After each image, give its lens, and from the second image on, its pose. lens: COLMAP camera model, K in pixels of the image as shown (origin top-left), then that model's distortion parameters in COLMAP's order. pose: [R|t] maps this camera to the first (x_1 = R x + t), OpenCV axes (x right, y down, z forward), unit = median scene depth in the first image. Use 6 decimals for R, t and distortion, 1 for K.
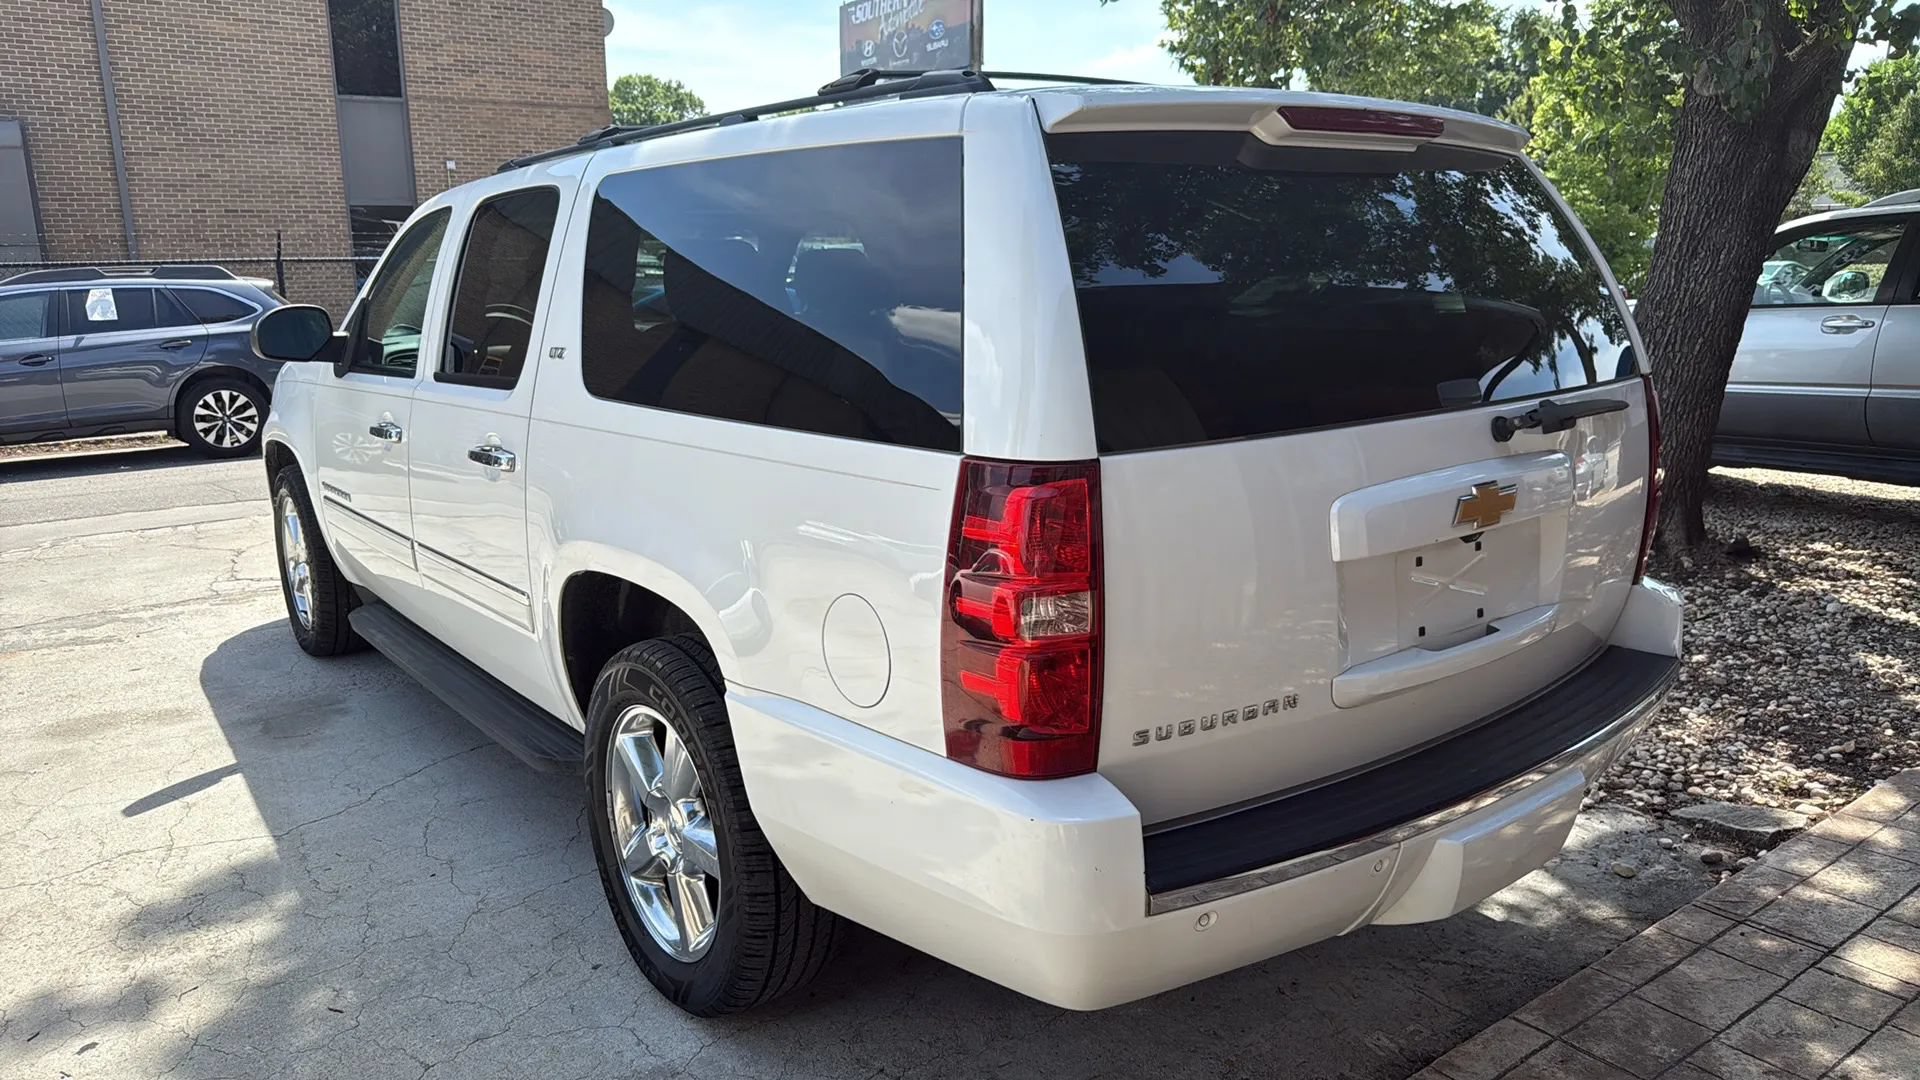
lens RADIAL K [[1317.7, 0, 947.8], [0, 1317.7, 567.0], [0, 0, 1]] dist [0.003845, -0.017097]
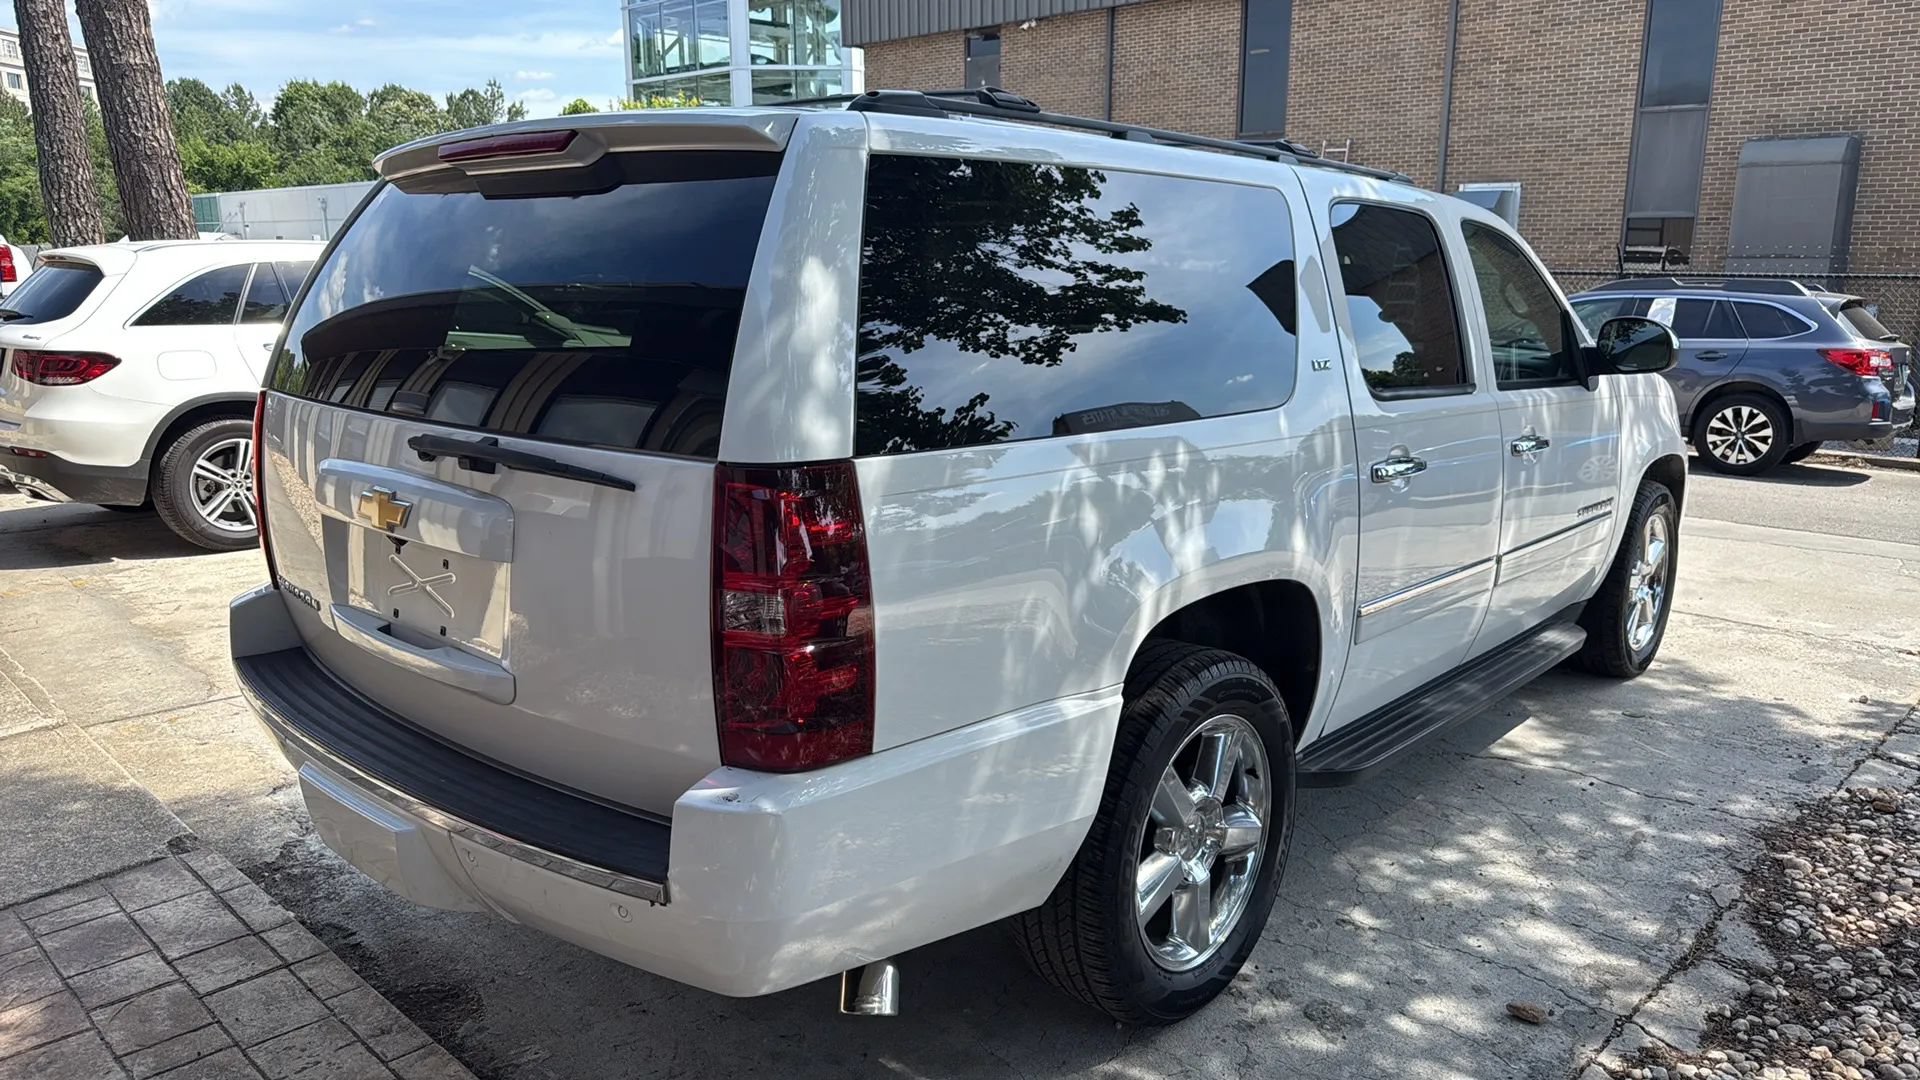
lens RADIAL K [[1309.8, 0, 964.6], [0, 1309.8, 549.6], [0, 0, 1]] dist [0.037434, -0.051211]
pose [[0.192027, 0.214465, -0.957669, 0.245297], [-0.237458, 0.956988, 0.166698, -0.048247], [0.952229, 0.195396, 0.234694, 0.199729]]
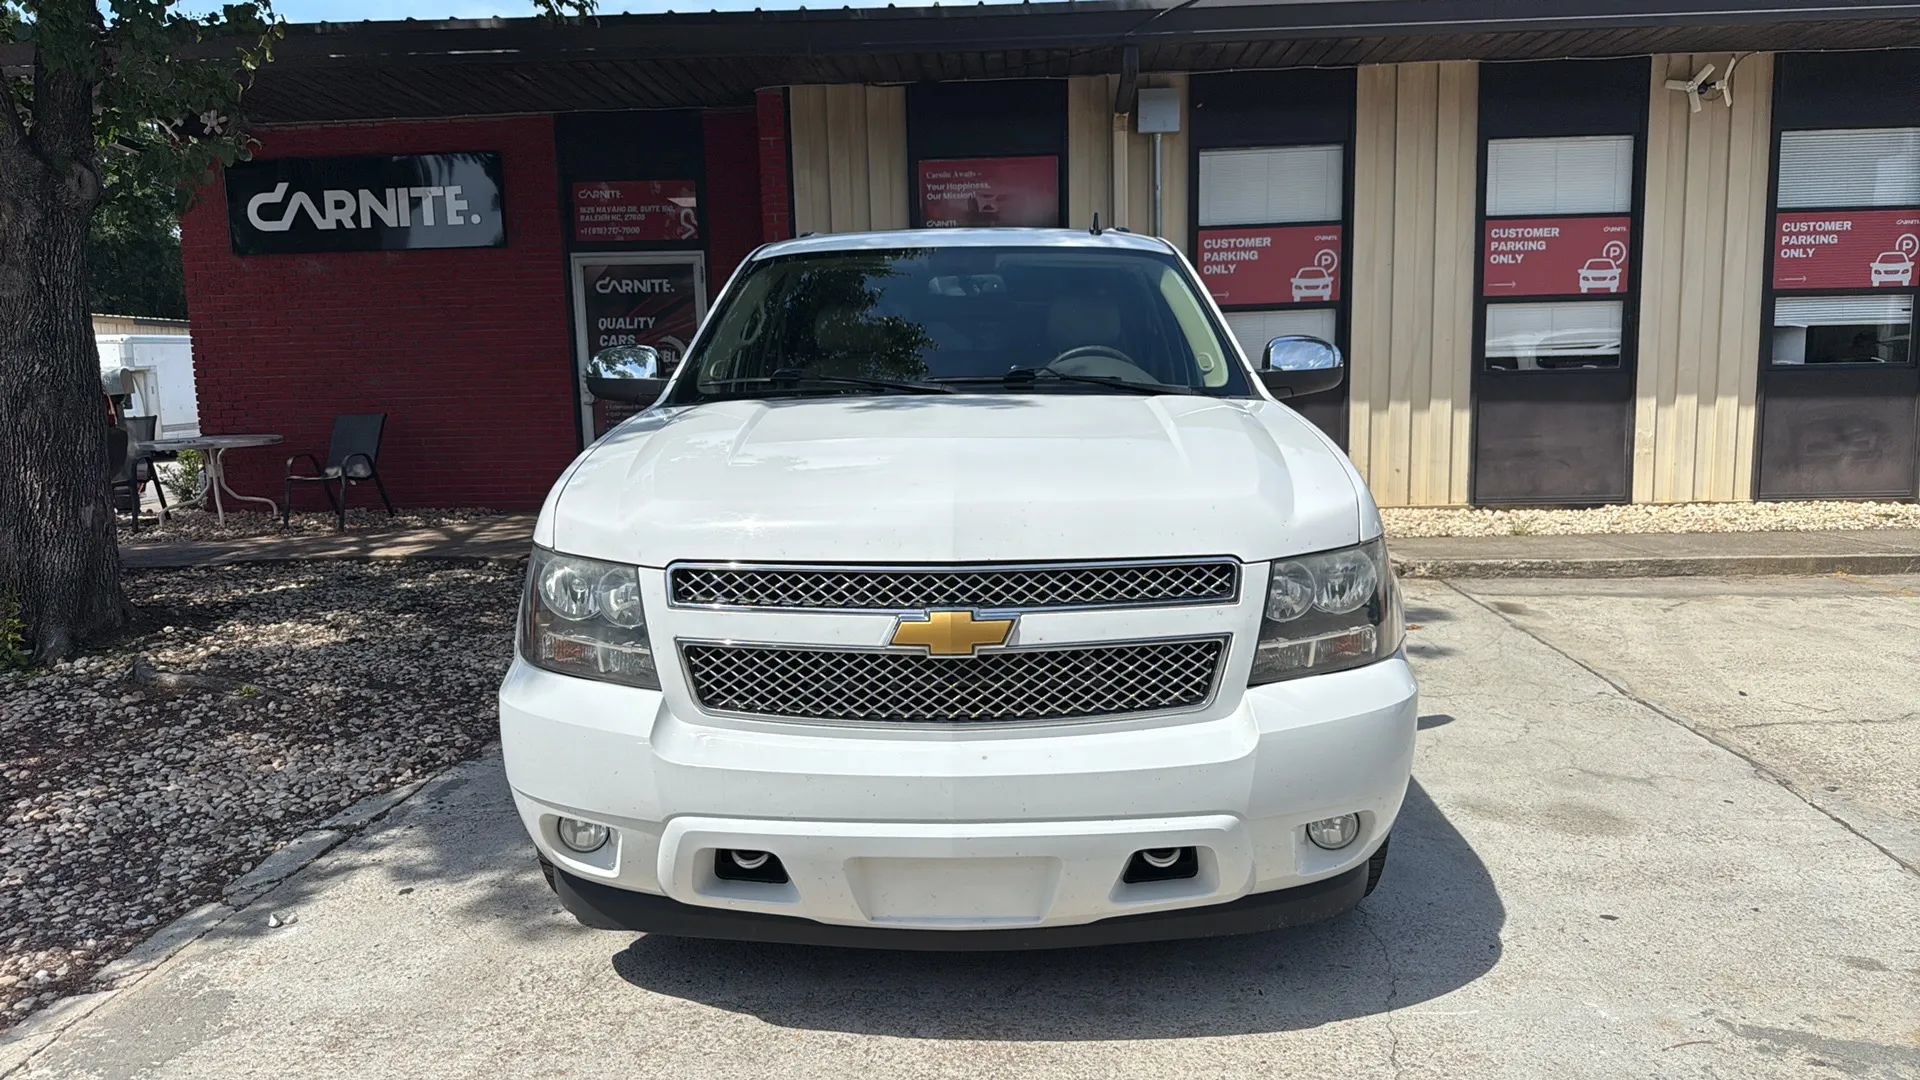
lens RADIAL K [[1309.8, 0, 940.6], [0, 1309.8, 548.0], [0, 0, 1]] dist [0.037434, -0.051211]
pose [[-0.765799, -0.079654, 0.638127, -0.278325], [0.163630, 0.935504, 0.313142, -0.124273], [-0.621914, 0.344221, -0.703374, 0.593084]]
